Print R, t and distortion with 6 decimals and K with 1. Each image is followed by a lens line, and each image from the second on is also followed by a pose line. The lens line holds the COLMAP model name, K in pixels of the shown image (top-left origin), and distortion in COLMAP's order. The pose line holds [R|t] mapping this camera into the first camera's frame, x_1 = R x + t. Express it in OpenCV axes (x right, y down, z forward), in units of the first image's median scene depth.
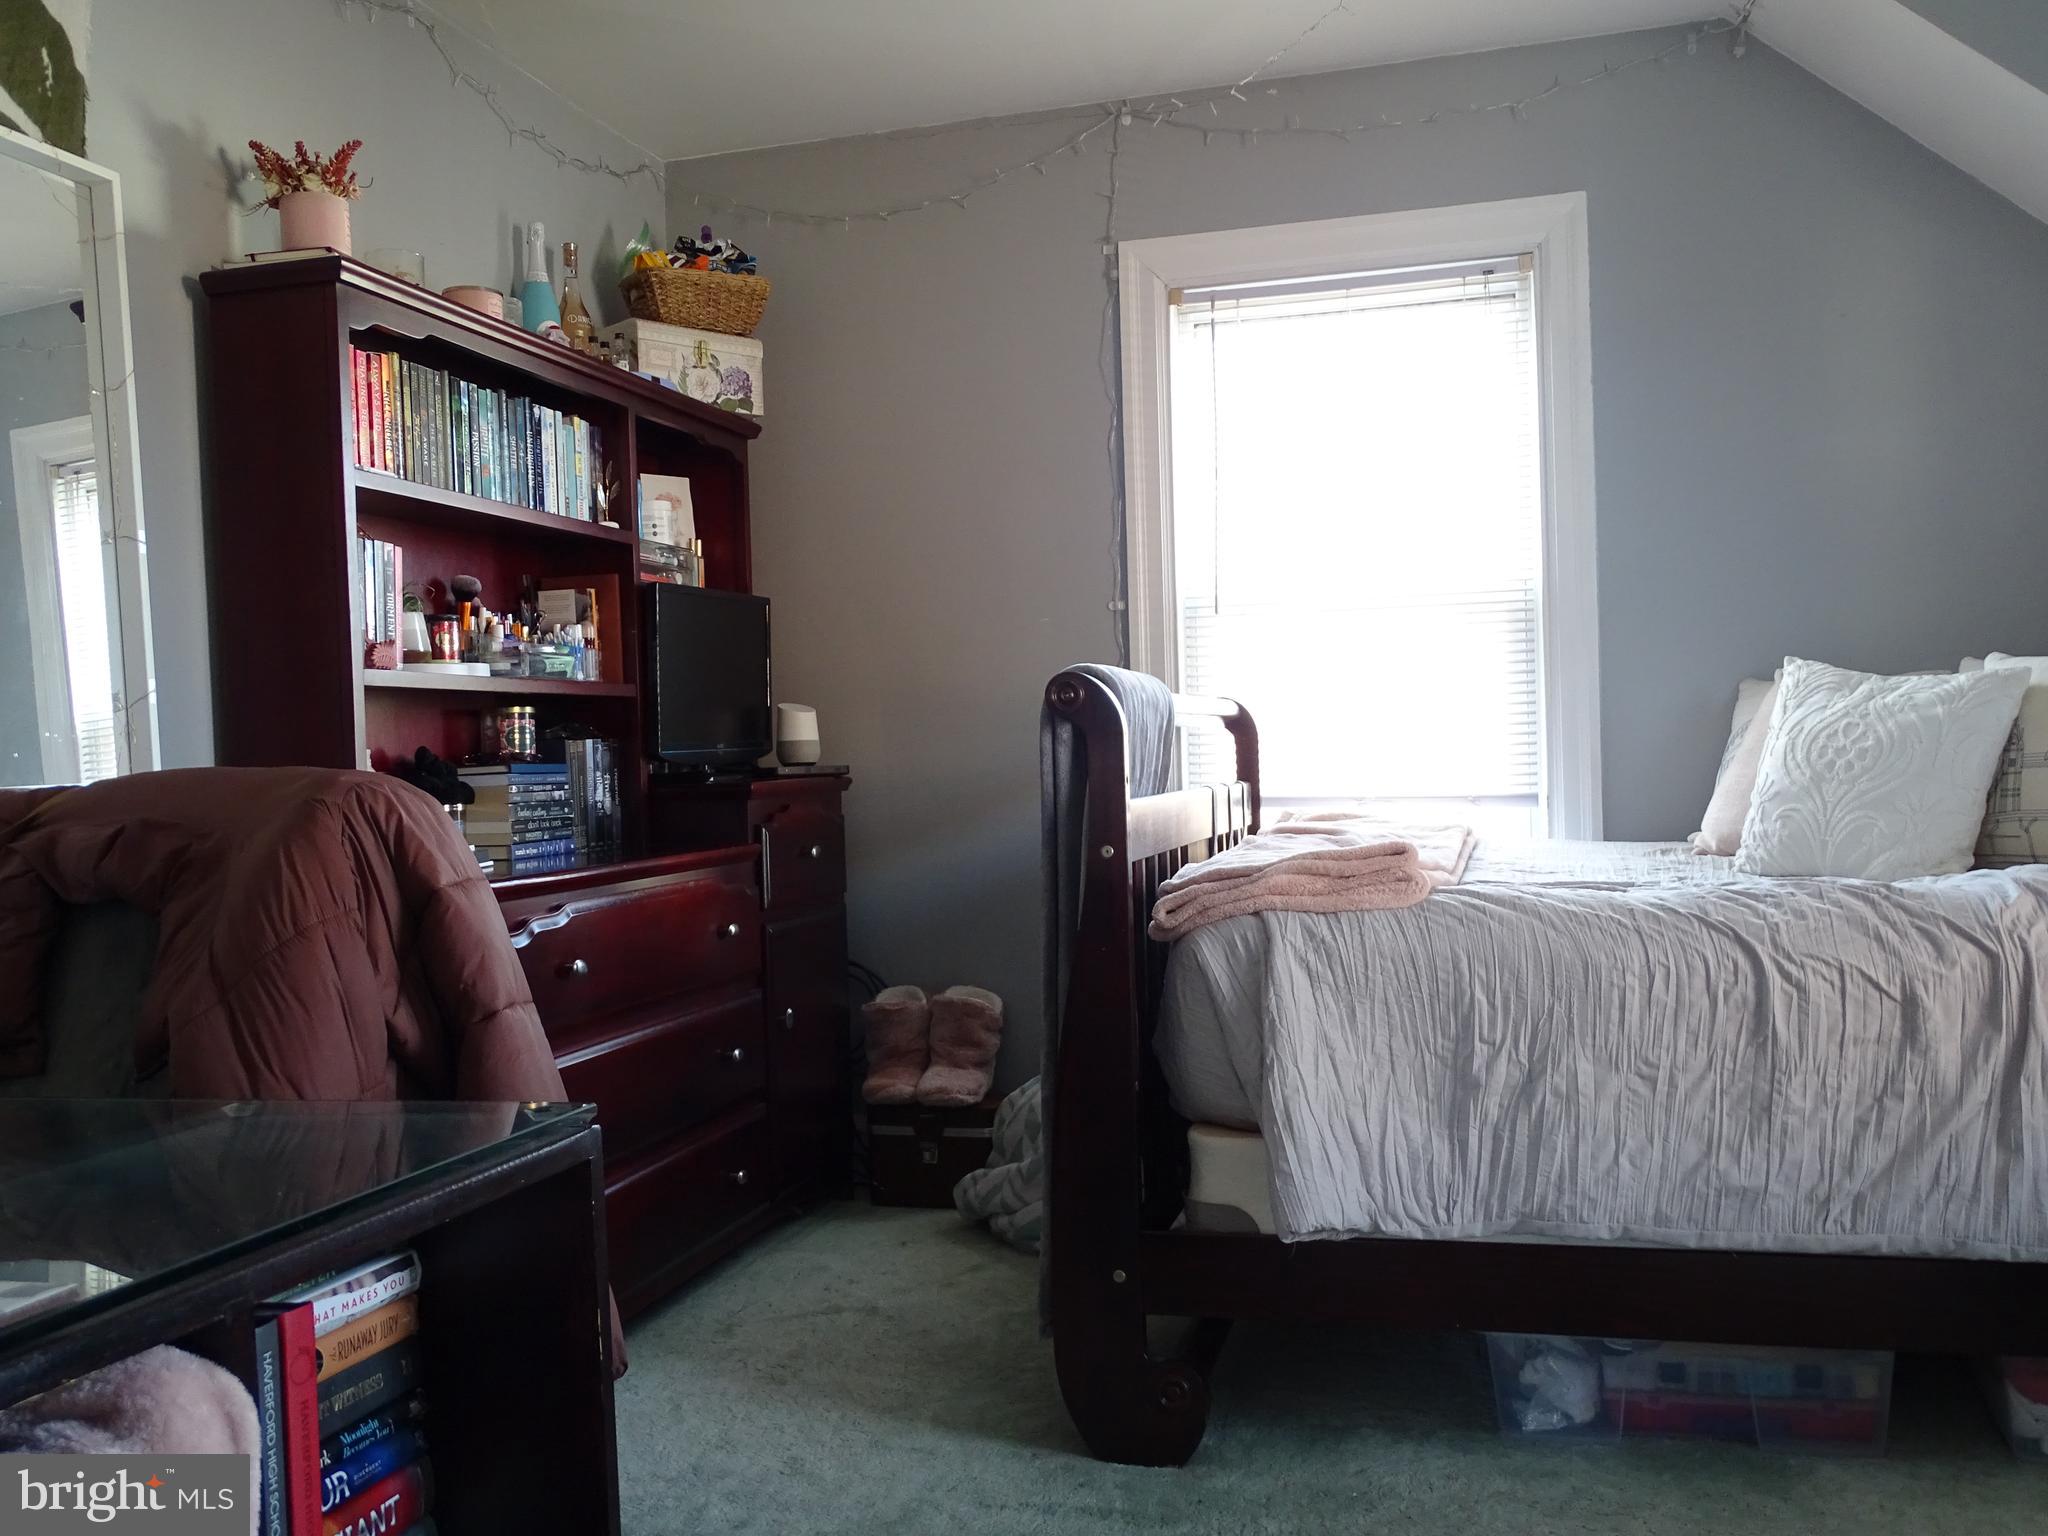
lens RADIAL K [[1713.8, 0, 1025.9], [0, 1713.8, 768.9], [0, 0, 1]] dist [0.004055, 0.003439]
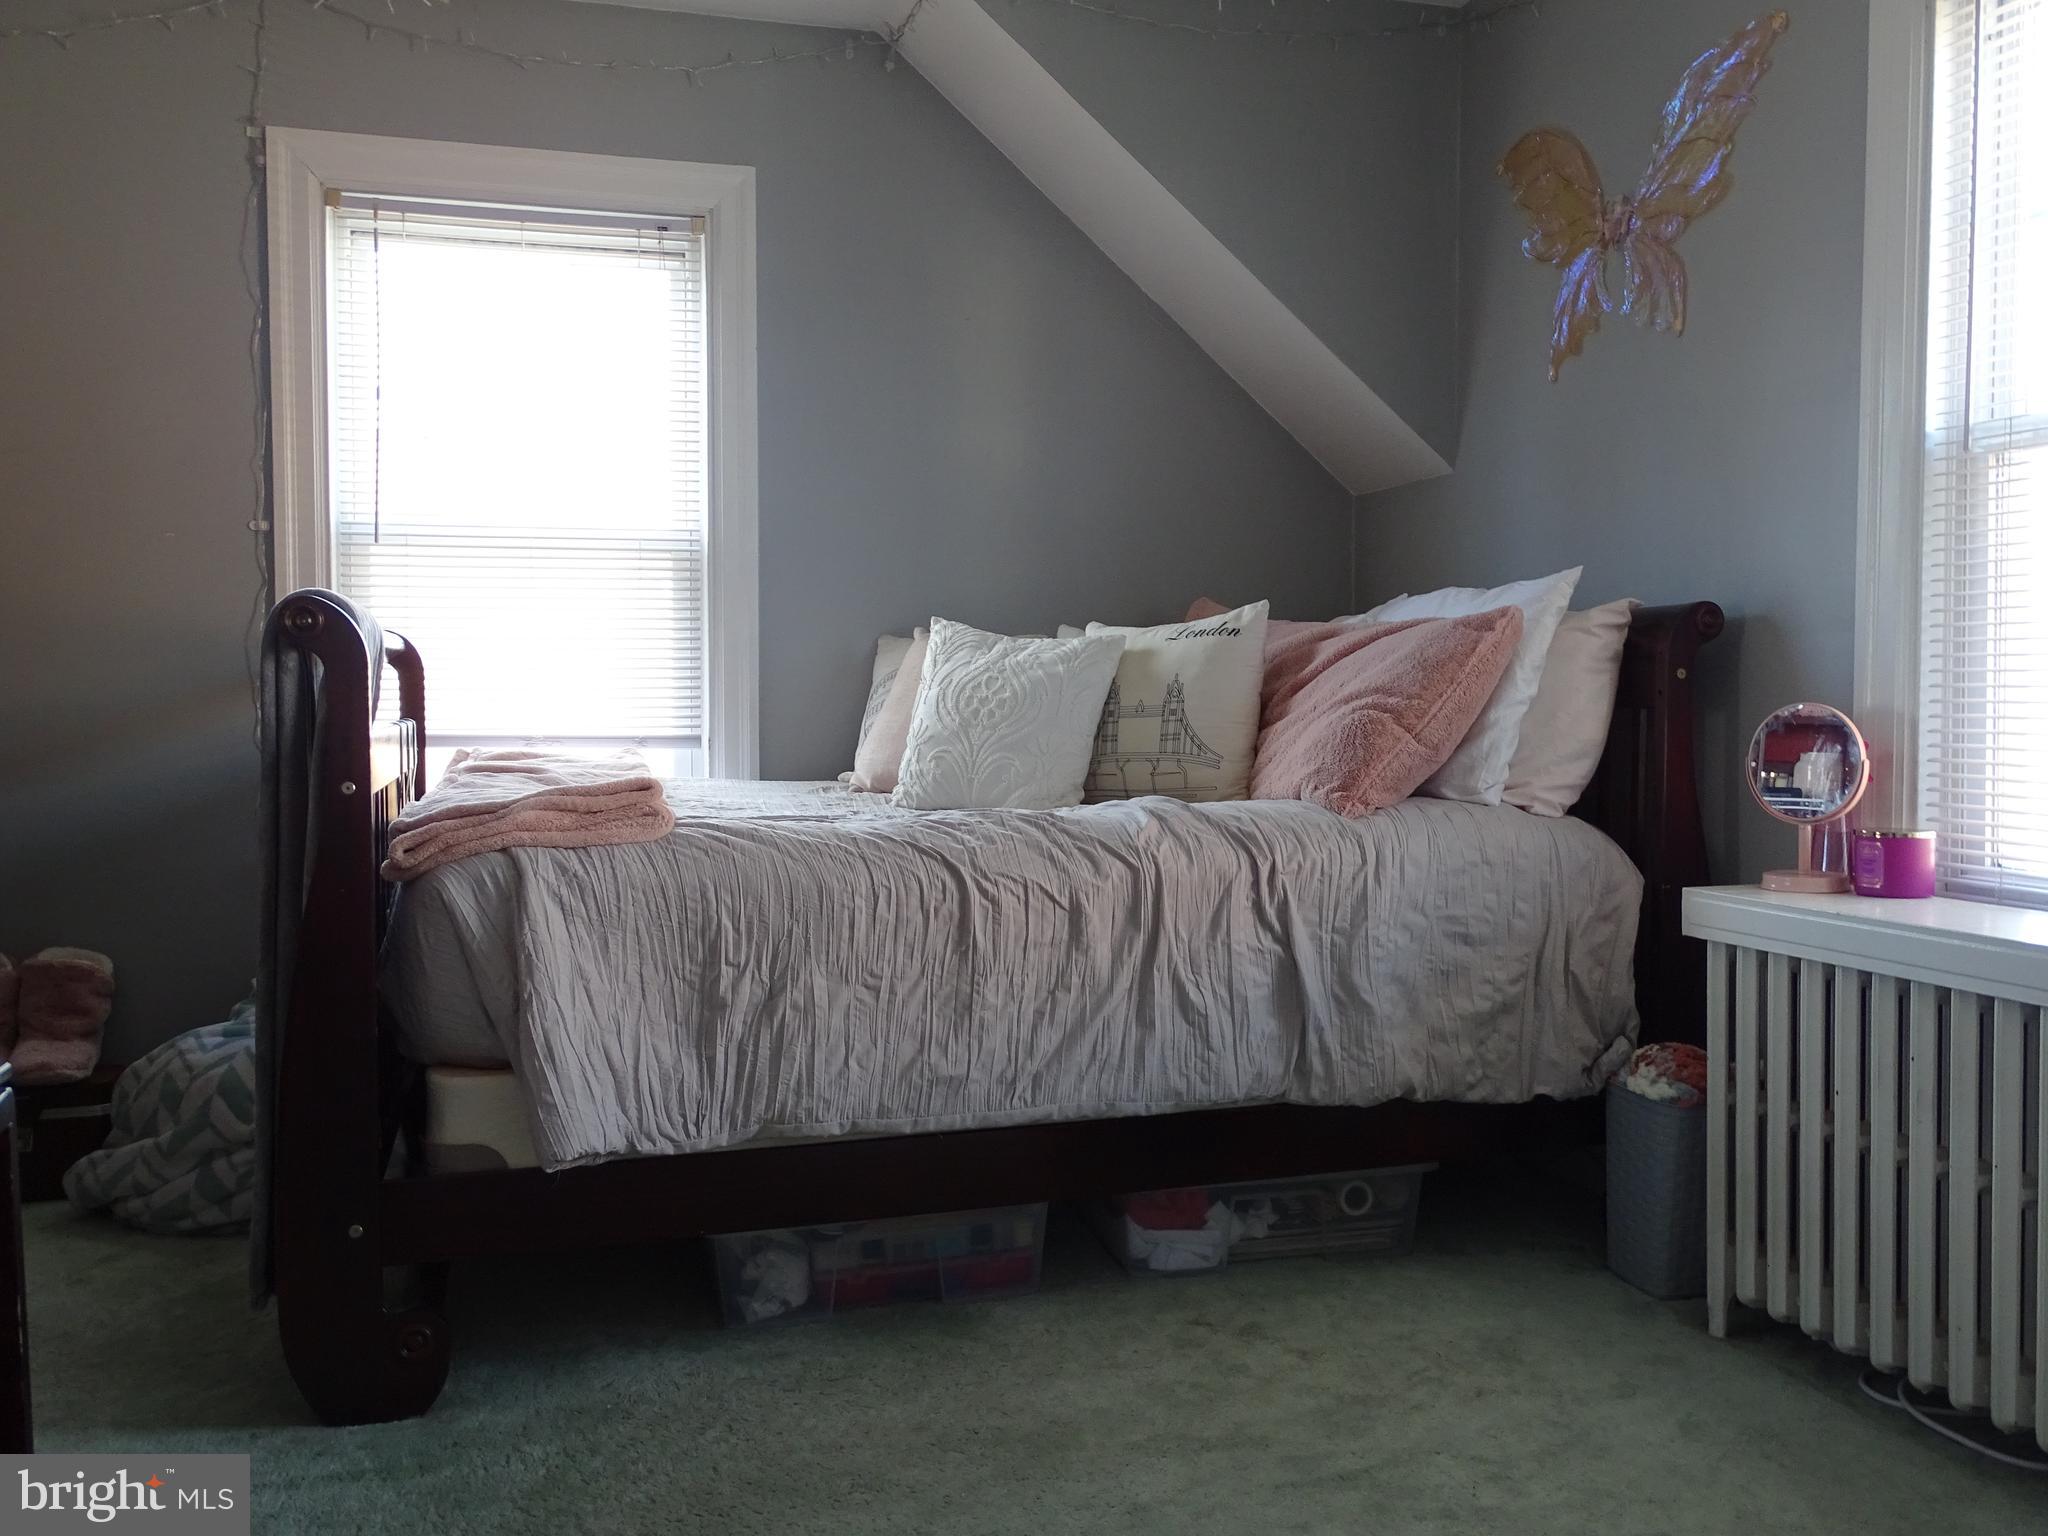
lens RADIAL K [[1713.8, 0, 1028.0], [0, 1713.8, 765.3], [0, 0, 1]] dist [0.004055, 0.003439]
pose [[0.854048, 0.004249, 0.520177, -0.121441], [-0.019443, 0.999529, 0.023759, 0.005832], [-0.519831, -0.030405, 0.853728, -0.003536]]
